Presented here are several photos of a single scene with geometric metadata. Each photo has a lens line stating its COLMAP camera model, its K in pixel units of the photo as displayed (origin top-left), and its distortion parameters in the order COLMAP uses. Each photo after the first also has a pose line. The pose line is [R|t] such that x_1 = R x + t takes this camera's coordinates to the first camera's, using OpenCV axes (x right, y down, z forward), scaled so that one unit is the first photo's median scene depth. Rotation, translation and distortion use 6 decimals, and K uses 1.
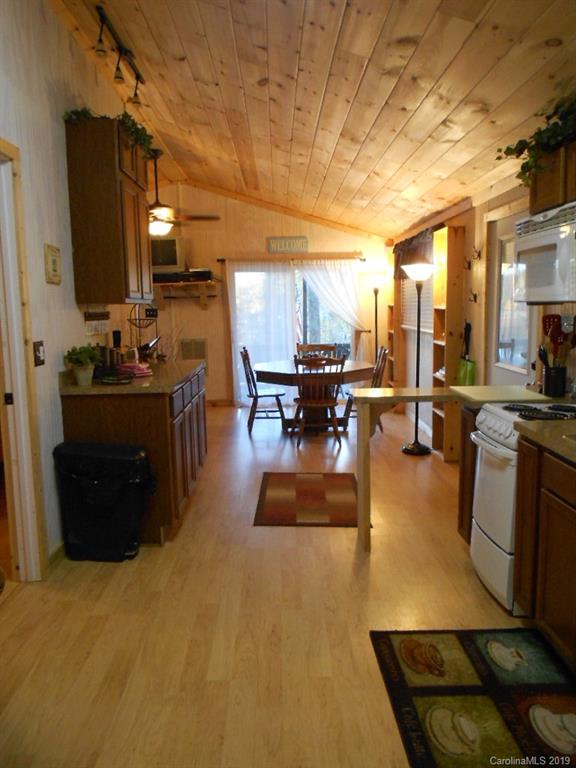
lens RADIAL K [[579.6, 0, 288.0], [0, 579.6, 384.0], [0, 0, 1]] dist [-0.012710, 0.007107]
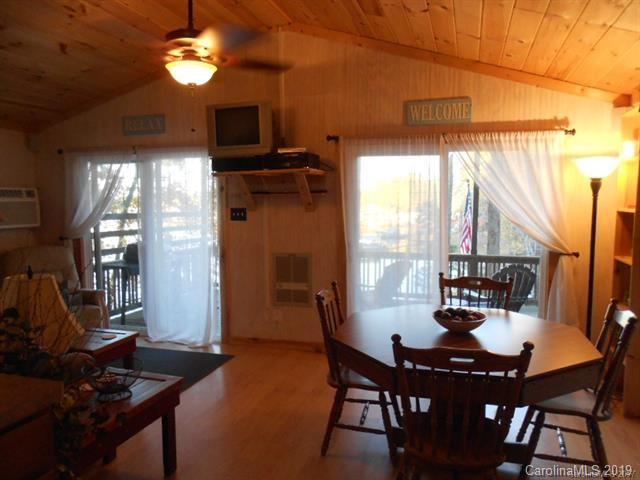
lens RADIAL K [[483.0, 0, 321.1], [0, 483.0, 245.0], [0, 0, 1]] dist [-0.012710, 0.007107]
pose [[0.947625, 0.046486, -0.315983, 0.051704], [-0.062077, 0.997291, -0.039450, -0.067833], [0.313293, 0.056999, 0.947944, 0.475338]]
